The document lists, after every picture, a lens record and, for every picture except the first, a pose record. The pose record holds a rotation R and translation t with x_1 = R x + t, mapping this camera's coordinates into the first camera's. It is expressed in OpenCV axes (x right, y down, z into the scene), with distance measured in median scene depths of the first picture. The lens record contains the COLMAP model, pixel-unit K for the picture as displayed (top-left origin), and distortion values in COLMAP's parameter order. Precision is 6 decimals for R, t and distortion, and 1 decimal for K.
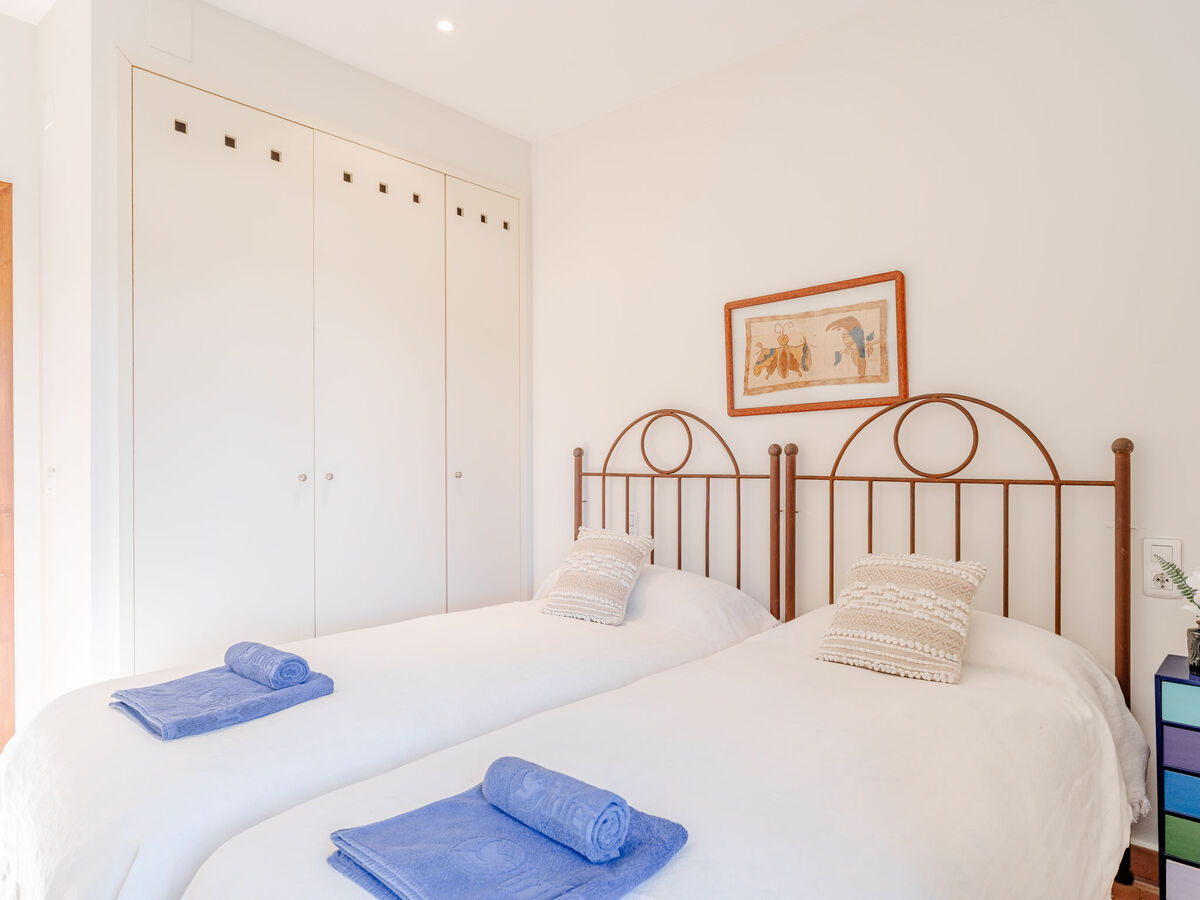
lens RADIAL K [[737.4, 0, 591.1], [0, 737.4, 455.1], [0, 0, 1]] dist [-0.020689, 0.000885]
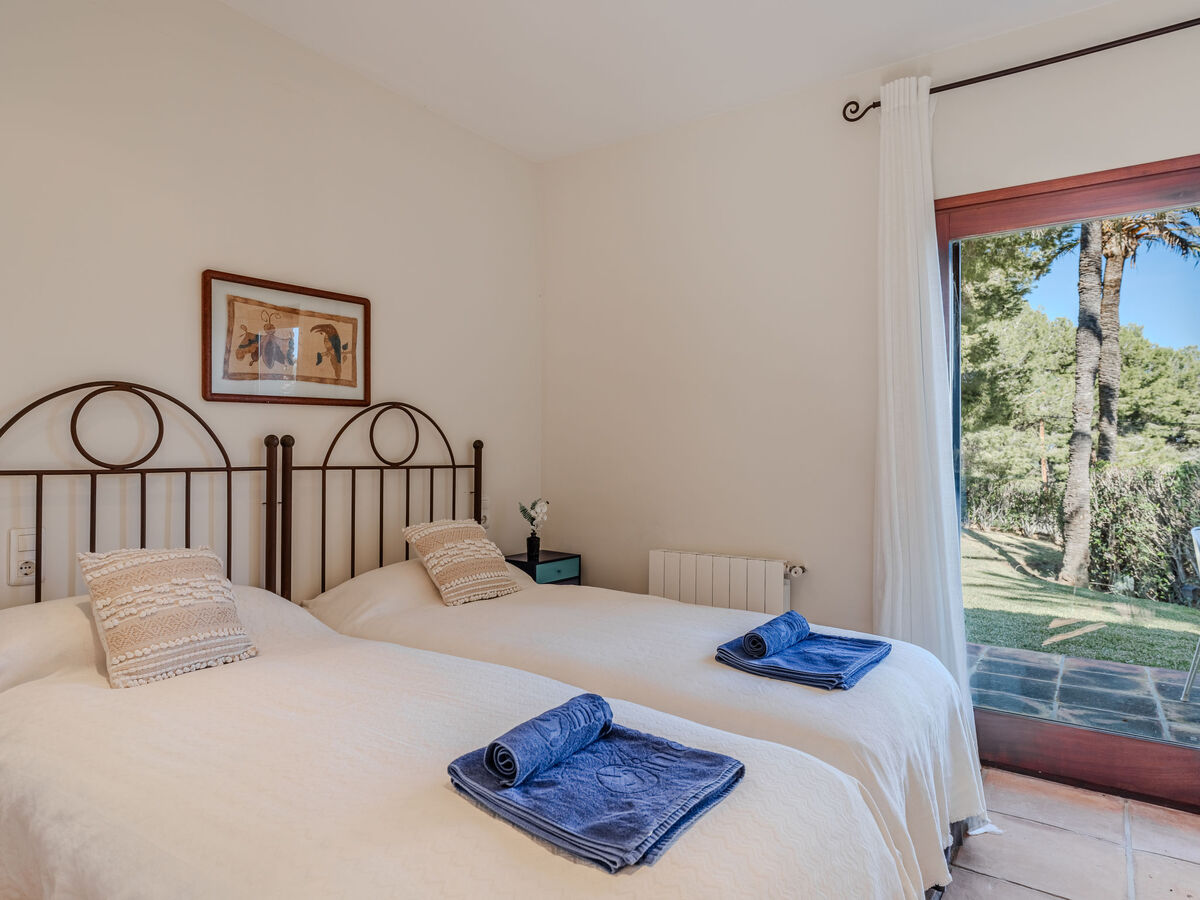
lens RADIAL K [[737.4, 0, 591.9], [0, 737.4, 449.9], [0, 0, 1]] dist [-0.020689, 0.000885]
pose [[-0.117878, 0.003052, 0.993023, -0.797448], [-0.013922, 0.999892, -0.004726, 0.004013], [-0.992930, -0.014382, -0.117823, 0.715294]]
